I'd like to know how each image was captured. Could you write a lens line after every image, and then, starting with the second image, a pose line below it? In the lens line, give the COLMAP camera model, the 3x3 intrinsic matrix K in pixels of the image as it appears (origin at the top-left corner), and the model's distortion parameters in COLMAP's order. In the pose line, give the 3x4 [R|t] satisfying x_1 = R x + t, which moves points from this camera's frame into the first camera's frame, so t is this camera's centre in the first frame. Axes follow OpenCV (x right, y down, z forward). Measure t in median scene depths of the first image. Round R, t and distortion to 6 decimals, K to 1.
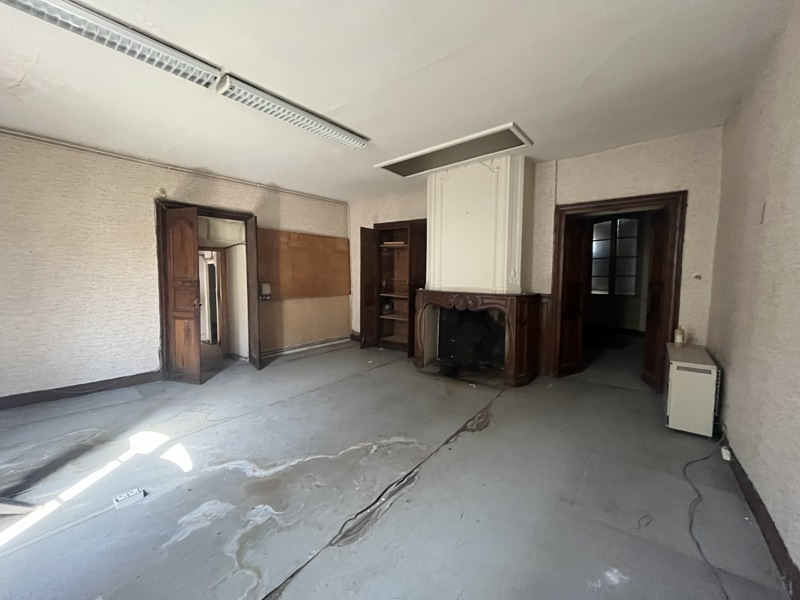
lens RADIAL K [[323.2, 0, 397.5], [0, 323.2, 298.5], [0, 0, 1]] dist [-0.002127, 0.000159]
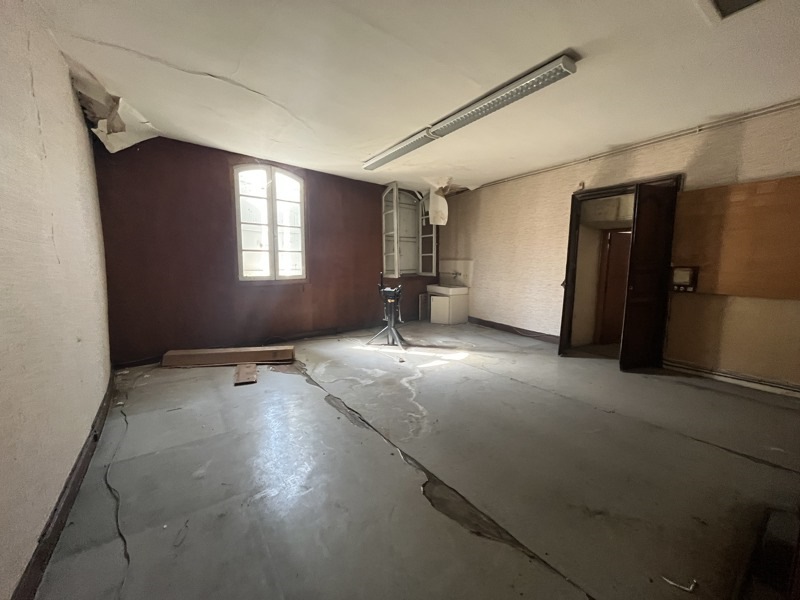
lens RADIAL K [[323.2, 0, 397.5], [0, 323.2, 298.5], [0, 0, 1]] dist [-0.002127, 0.000159]
pose [[-0.305820, 0.107217, -0.946033, 0.789070], [-0.063381, 0.989142, 0.132592, -0.059385], [0.949977, 0.100510, -0.295704, 1.027835]]
